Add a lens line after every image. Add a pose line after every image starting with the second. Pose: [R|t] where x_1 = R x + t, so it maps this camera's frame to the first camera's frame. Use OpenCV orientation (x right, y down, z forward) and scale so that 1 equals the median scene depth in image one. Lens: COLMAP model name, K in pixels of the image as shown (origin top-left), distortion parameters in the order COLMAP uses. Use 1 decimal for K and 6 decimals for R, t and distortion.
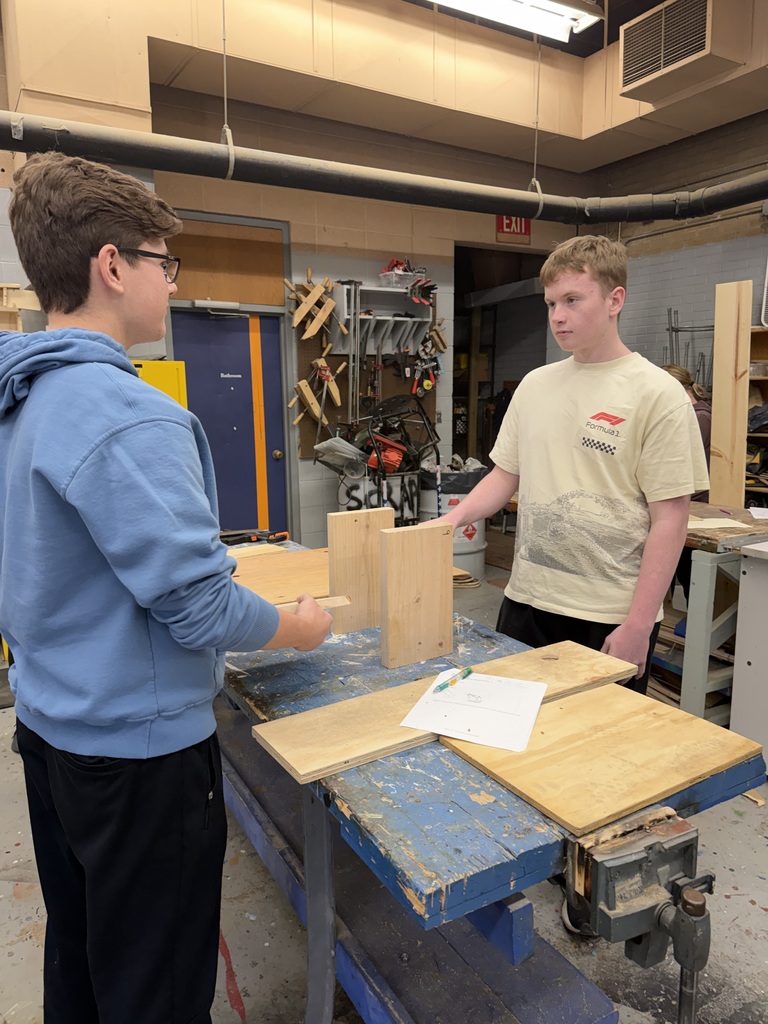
lens RADIAL K [[721.7, 0, 380.0], [0, 721.7, 521.1], [0, 0, 1]] dist [0.054250, -0.062234]
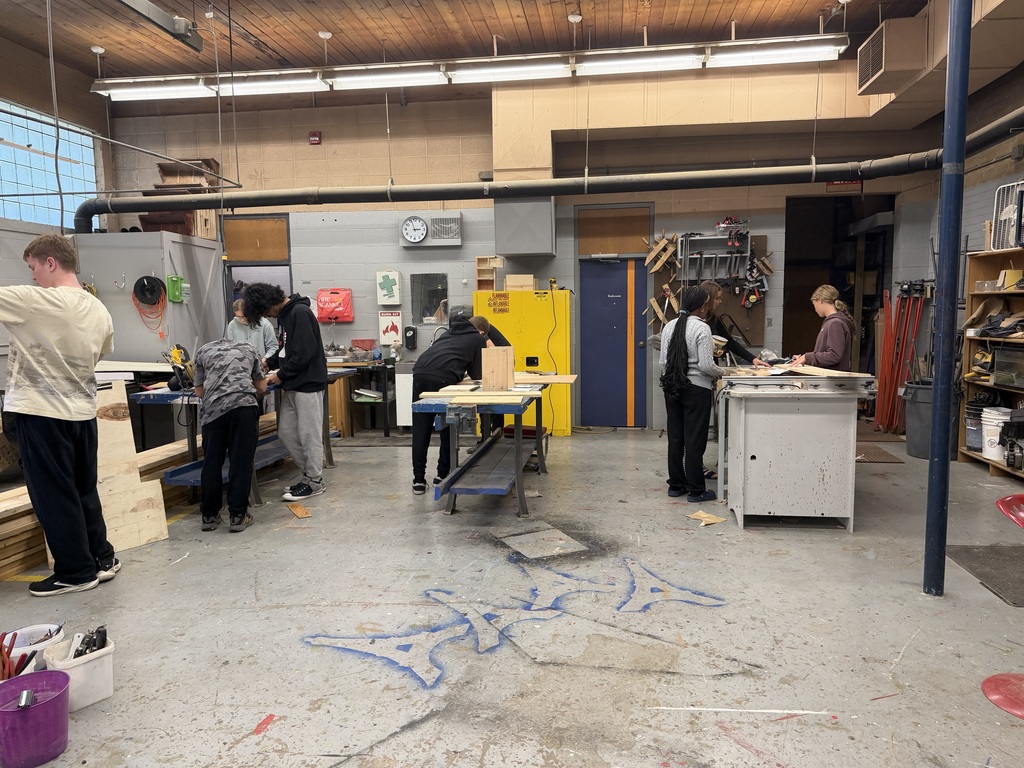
lens RADIAL K [[721.7, 0, 511.3], [0, 721.7, 389.2], [0, 0, 1]] dist [0.054250, -0.062234]
pose [[0.776746, 0.067776, -0.626156, 0.662513], [-0.105017, 0.994212, -0.022659, 0.075753], [0.620996, 0.083357, 0.779368, -0.425013]]
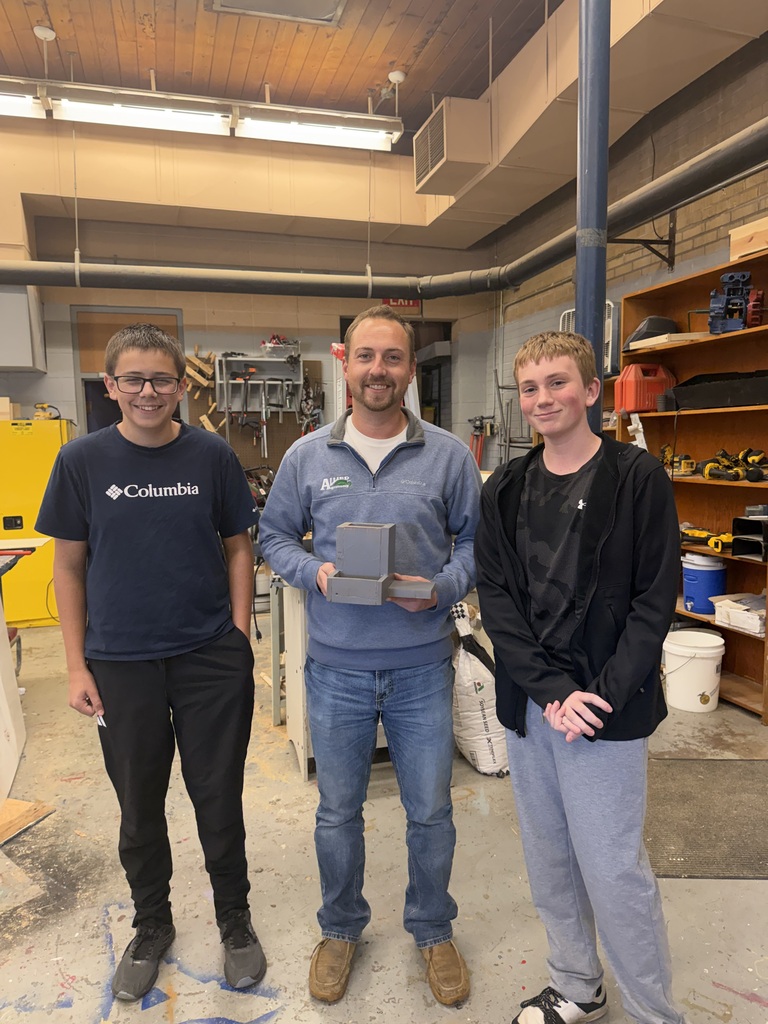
lens RADIAL K [[721.7, 0, 385.6], [0, 721.7, 520.1], [0, 0, 1]] dist [0.054250, -0.062234]
pose [[0.965611, 0.027131, -0.258571, 0.544460], [-0.042966, 0.997518, -0.055785, 0.009424], [0.256415, 0.064976, 0.964380, -0.101512]]
